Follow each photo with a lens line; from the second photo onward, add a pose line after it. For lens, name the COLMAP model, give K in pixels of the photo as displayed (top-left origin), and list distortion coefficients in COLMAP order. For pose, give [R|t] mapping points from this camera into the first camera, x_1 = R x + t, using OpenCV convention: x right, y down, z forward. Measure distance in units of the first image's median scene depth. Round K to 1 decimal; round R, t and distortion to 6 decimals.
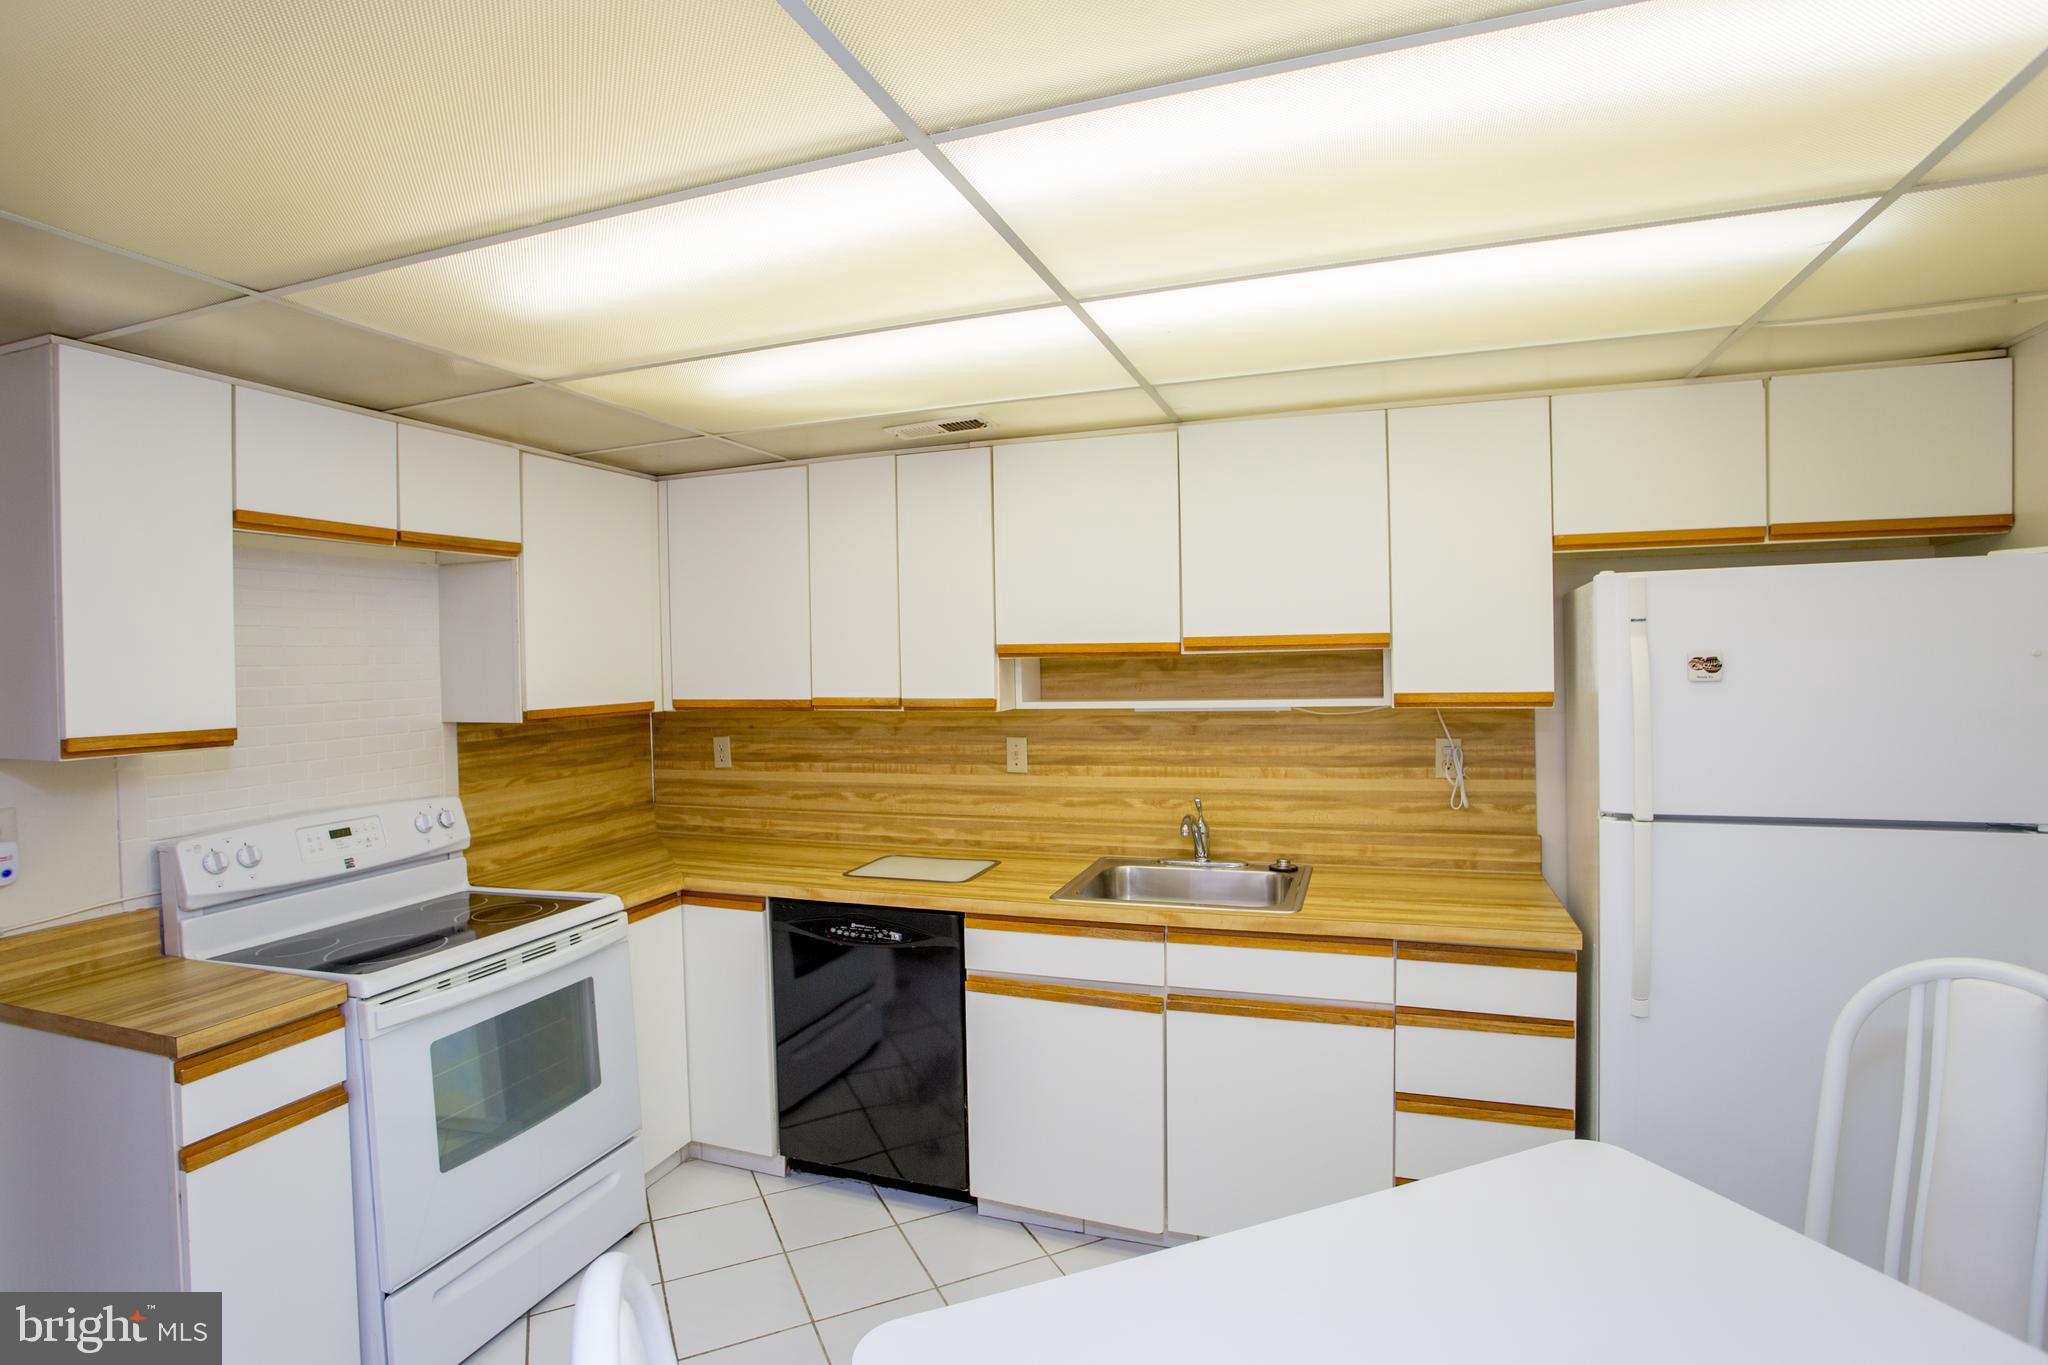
lens RADIAL K [[1004.6, 0, 1027.7], [0, 1004.6, 683.7], [0, 0, 1]] dist [-0.065927, 0.023735]
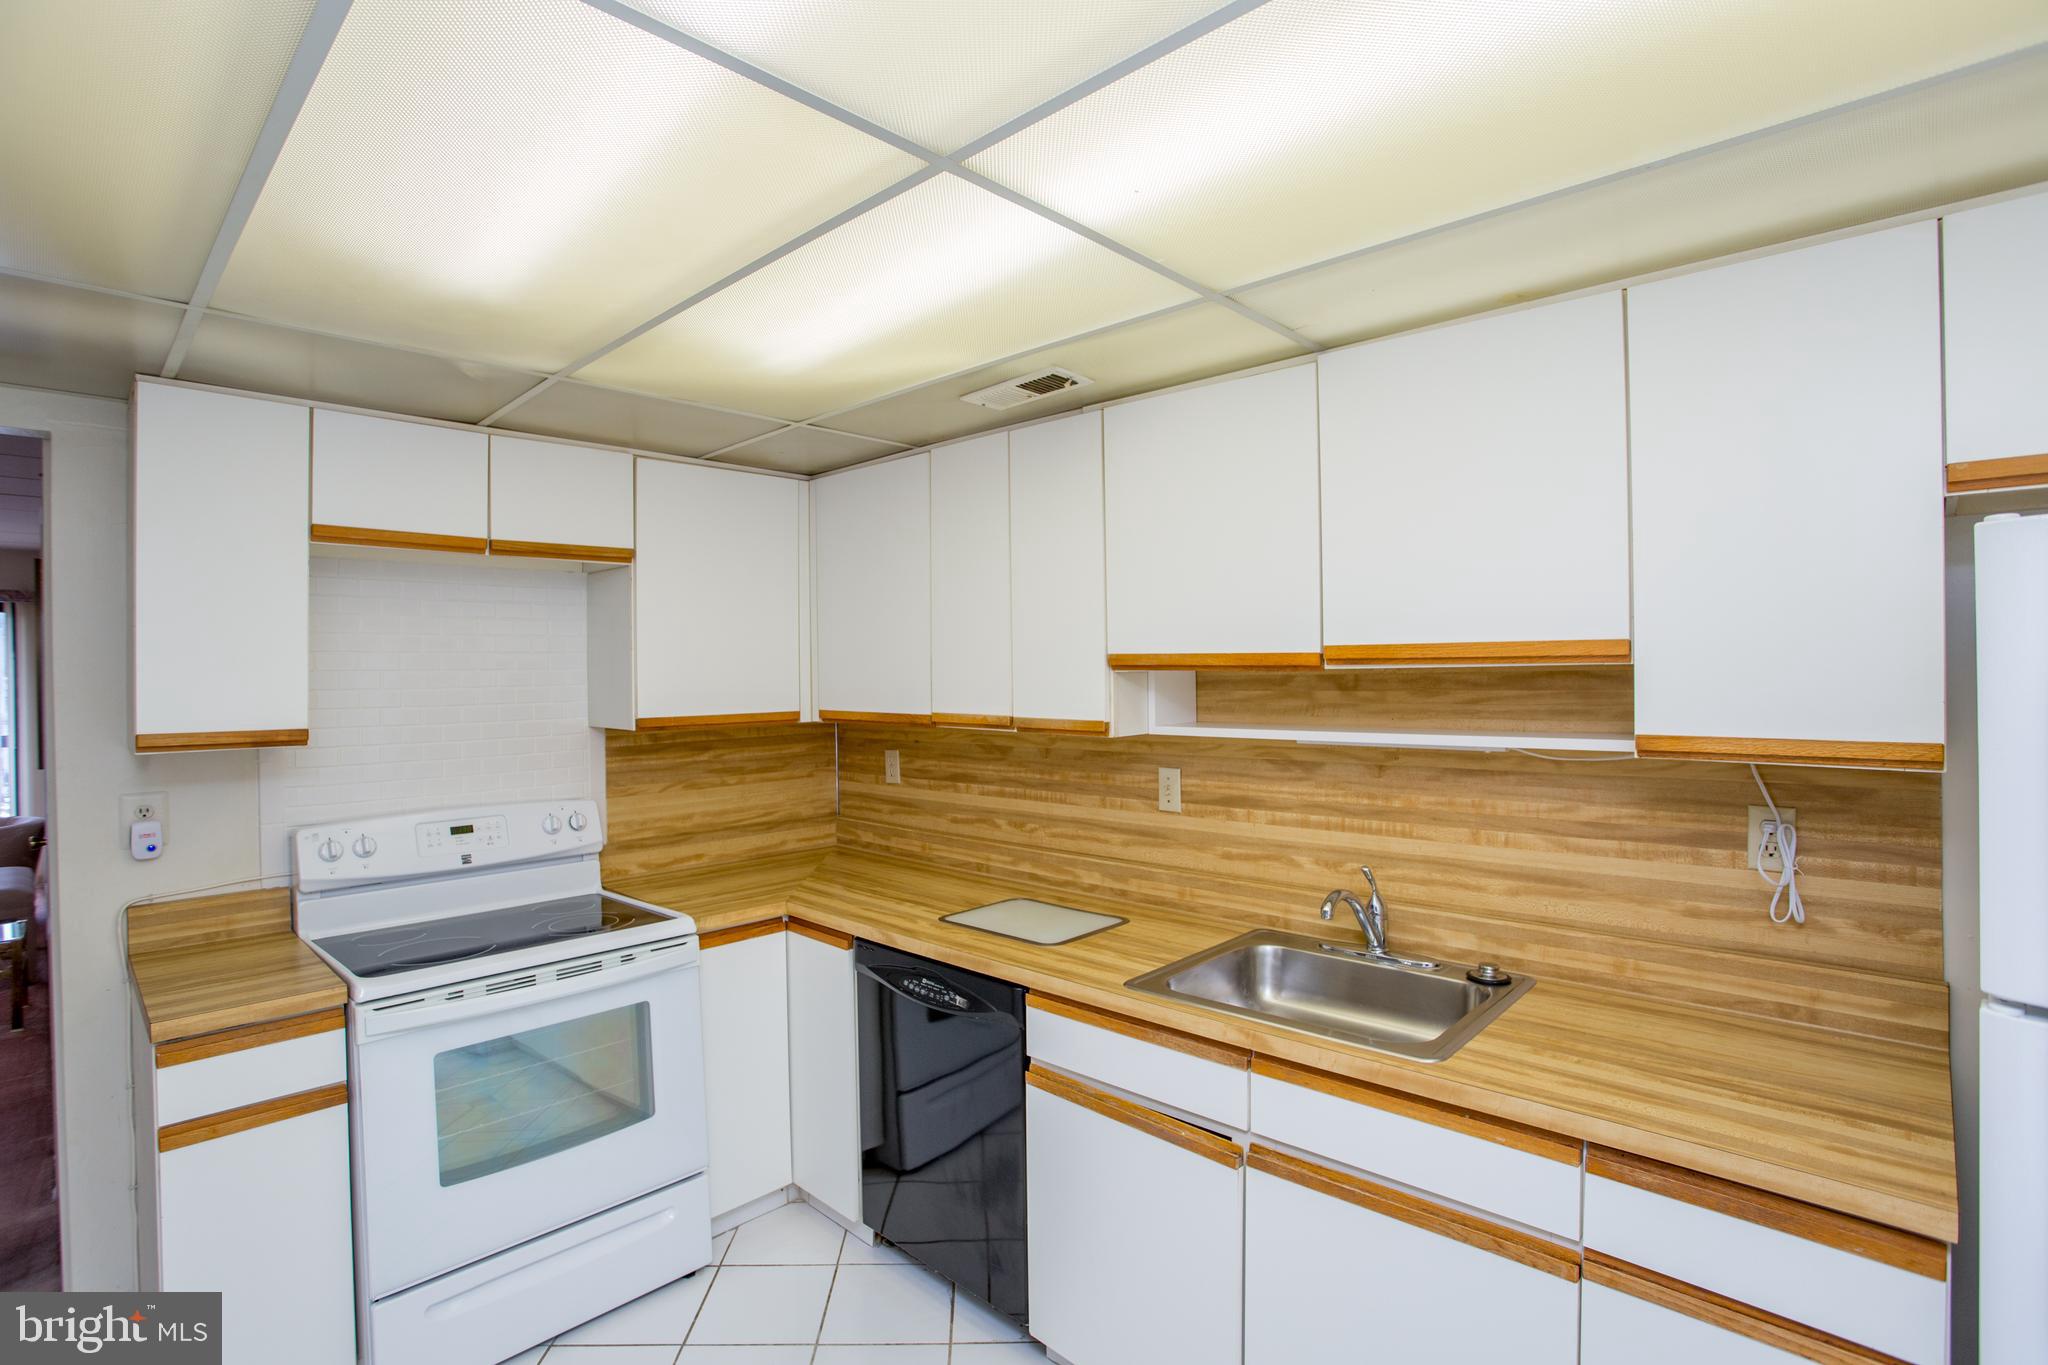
lens RADIAL K [[1004.6, 0, 982.0], [0, 1004.6, 680.8], [0, 0, 1]] dist [-0.065927, 0.023735]
pose [[0.912597, 0.015544, -0.408564, 0.222547], [-0.020104, 0.999774, -0.006870, -0.010685], [0.408365, 0.014483, 0.912704, 0.241163]]
